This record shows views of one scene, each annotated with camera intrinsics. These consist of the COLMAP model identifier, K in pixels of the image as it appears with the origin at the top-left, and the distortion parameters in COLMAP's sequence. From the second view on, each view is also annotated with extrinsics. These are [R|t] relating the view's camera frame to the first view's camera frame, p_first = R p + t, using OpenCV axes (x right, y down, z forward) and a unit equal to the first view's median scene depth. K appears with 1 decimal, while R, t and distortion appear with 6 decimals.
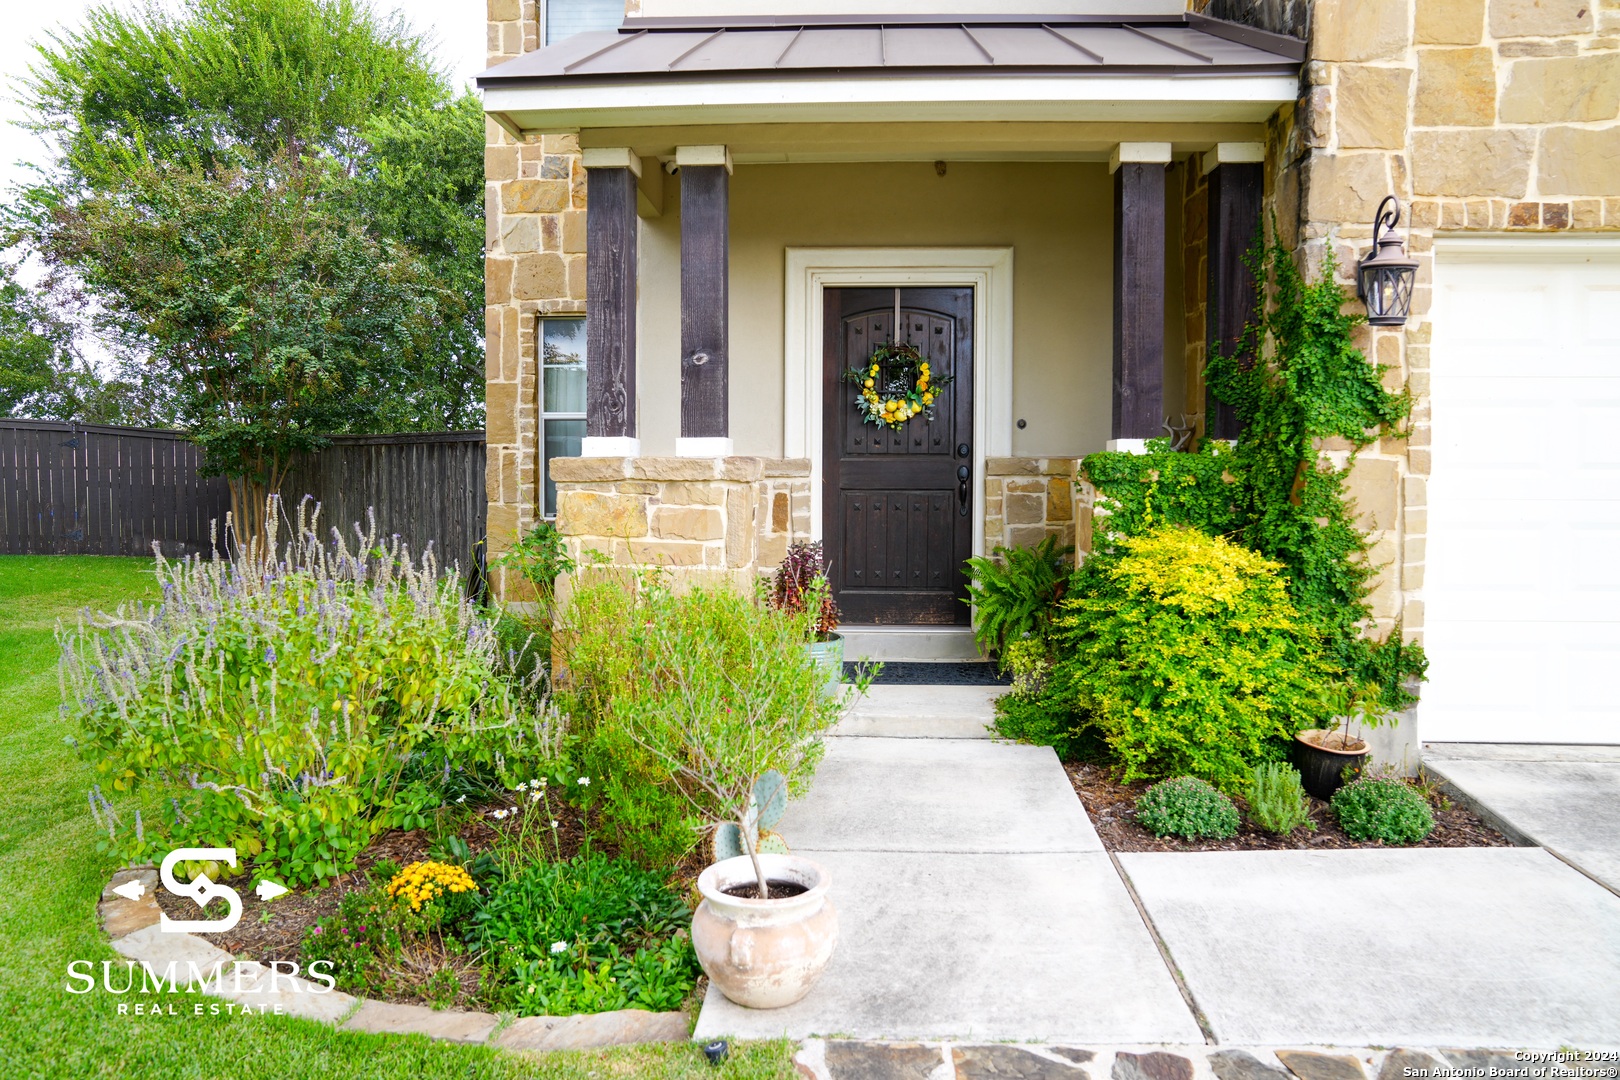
lens RADIAL K [[1098.1, 0, 810.0], [0, 1098.1, 540.0], [0, 0, 1]] dist [-0.104021, 0.078218]
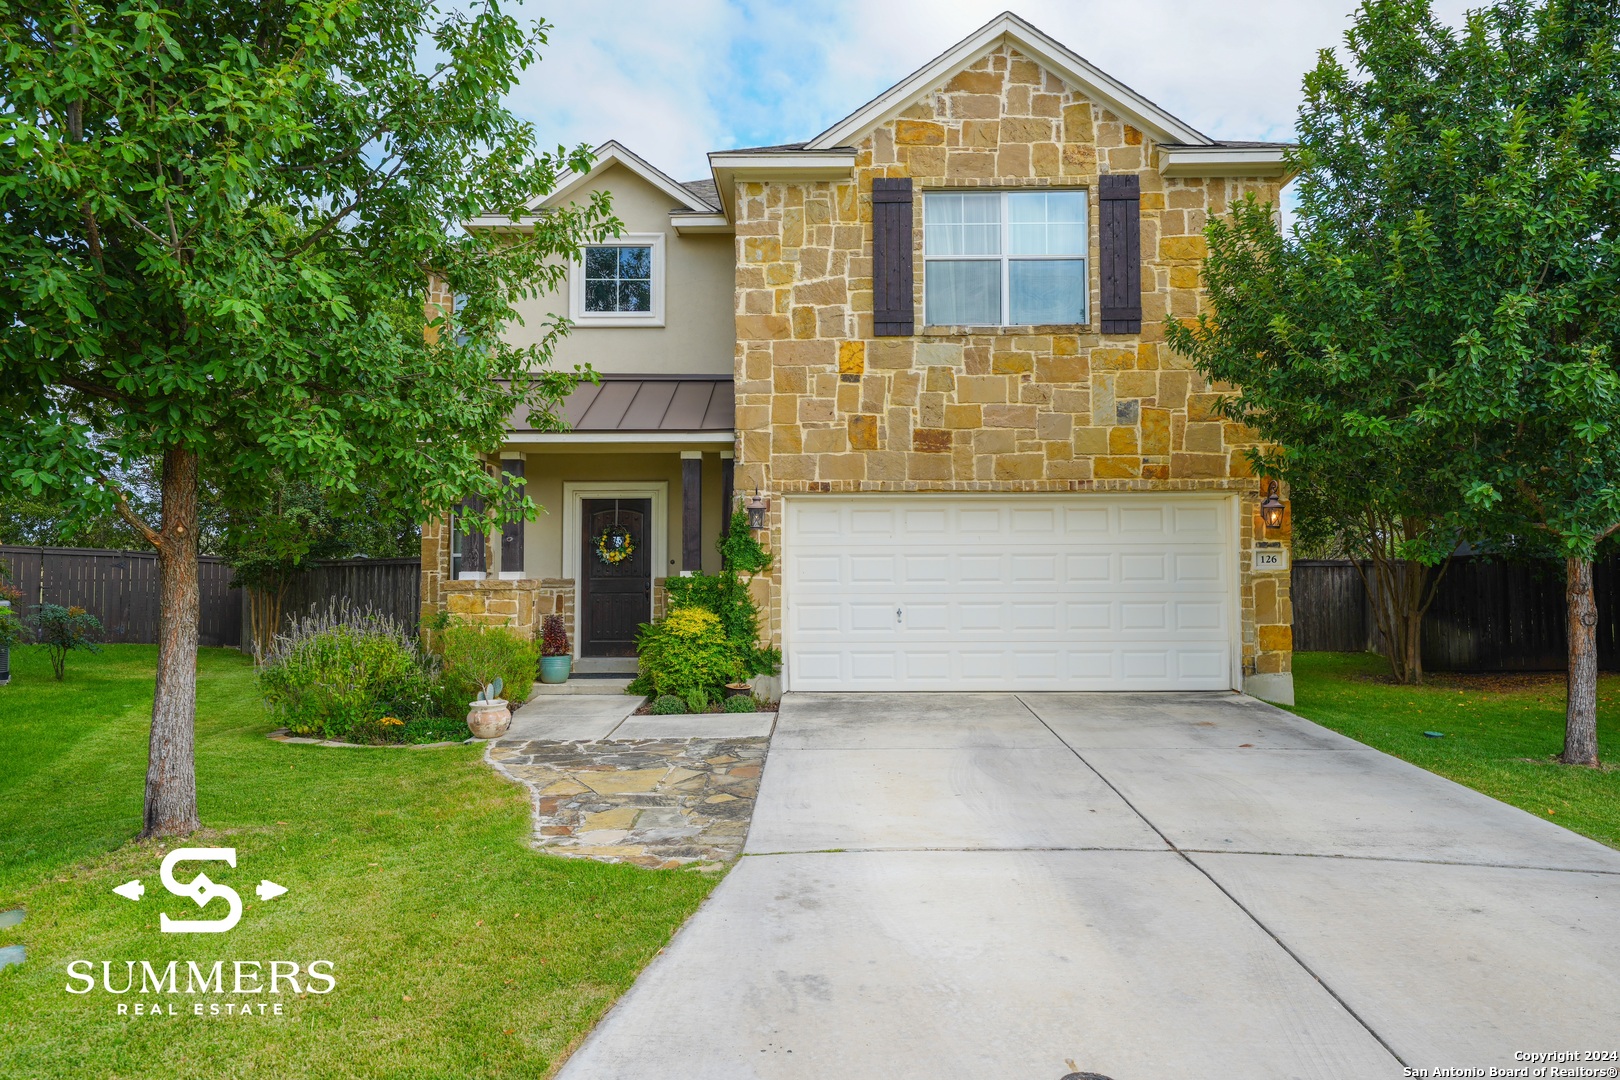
lens RADIAL K [[1057.4, 0, 810.0], [0, 1057.4, 540.0], [0, 0, 1]] dist [0.039488, -0.000557]
pose [[0.998827, -0.005513, 0.048096, 0.494296], [0.010189, 0.995180, -0.097531, 0.078488], [-0.047327, 0.097907, 0.994070, -1.493795]]
